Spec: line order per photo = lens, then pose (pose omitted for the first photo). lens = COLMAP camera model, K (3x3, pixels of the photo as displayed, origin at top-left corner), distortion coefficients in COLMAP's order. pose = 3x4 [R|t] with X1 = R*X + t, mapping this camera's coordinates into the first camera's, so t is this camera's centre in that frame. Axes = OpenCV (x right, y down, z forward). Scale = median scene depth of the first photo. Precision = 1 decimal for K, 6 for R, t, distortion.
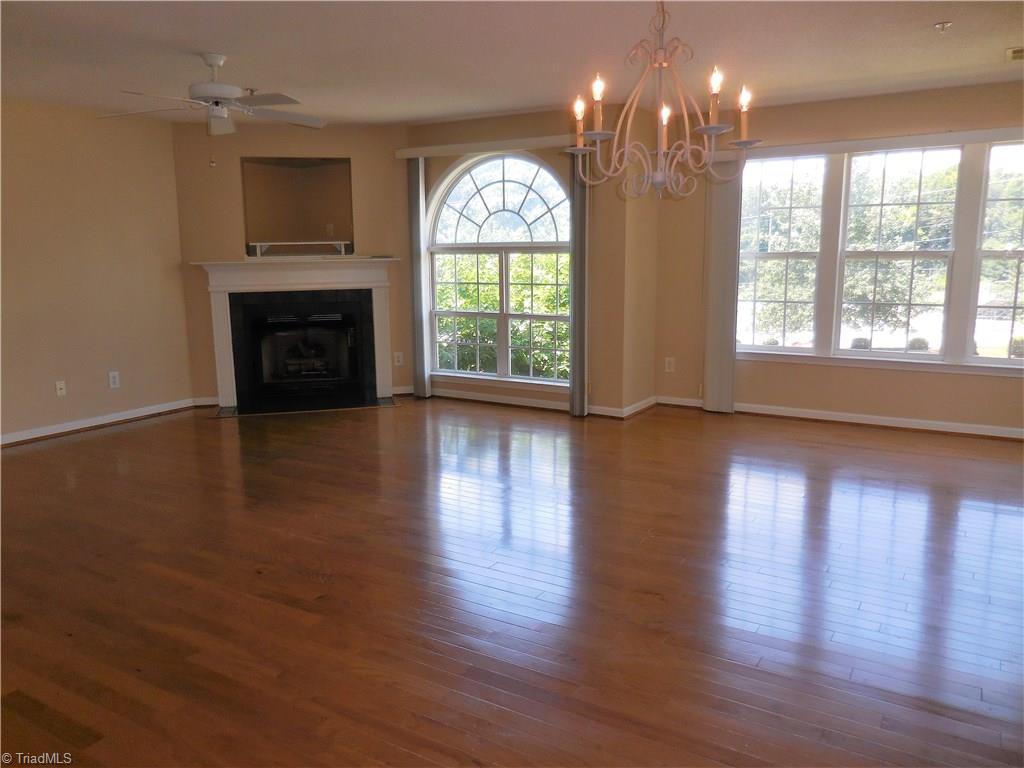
lens RADIAL K [[783.8, 0, 512.2], [0, 783.8, 382.6], [0, 0, 1]] dist [0.003817, 0.004249]
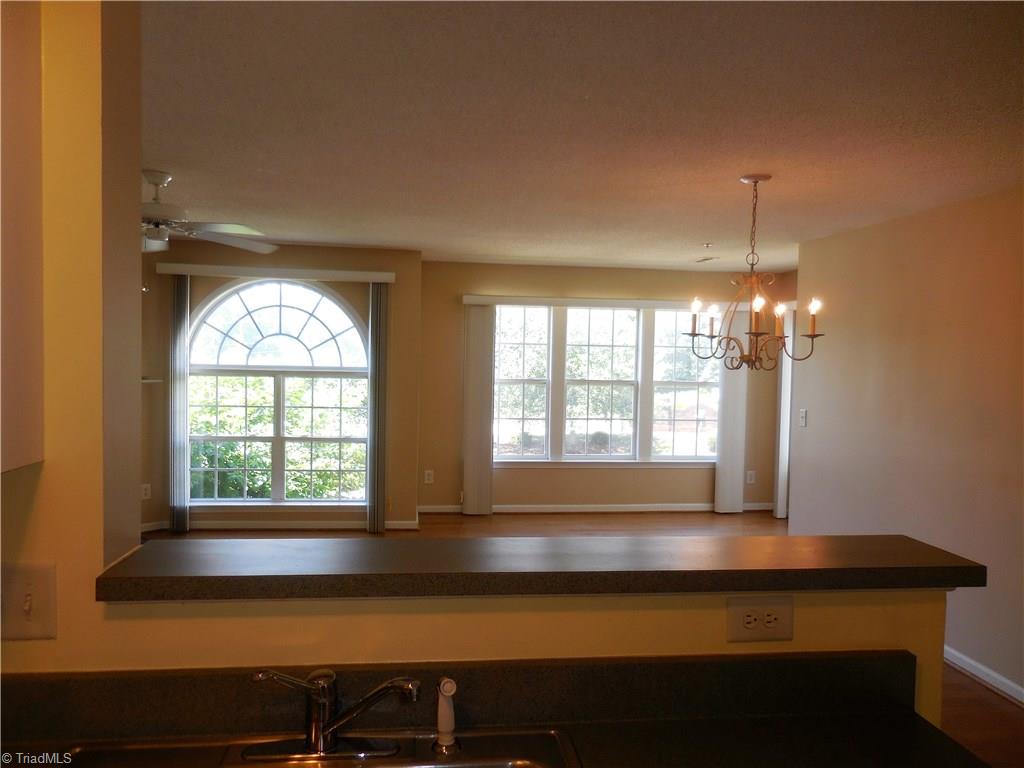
lens RADIAL K [[783.8, 0, 511.0], [0, 783.8, 390.7], [0, 0, 1]] dist [0.003817, 0.004249]
pose [[0.778492, -0.000003, 0.627655, -0.401951], [0.079904, 0.991864, -0.099102, -0.023918], [-0.622548, 0.127302, 0.772158, 0.046614]]
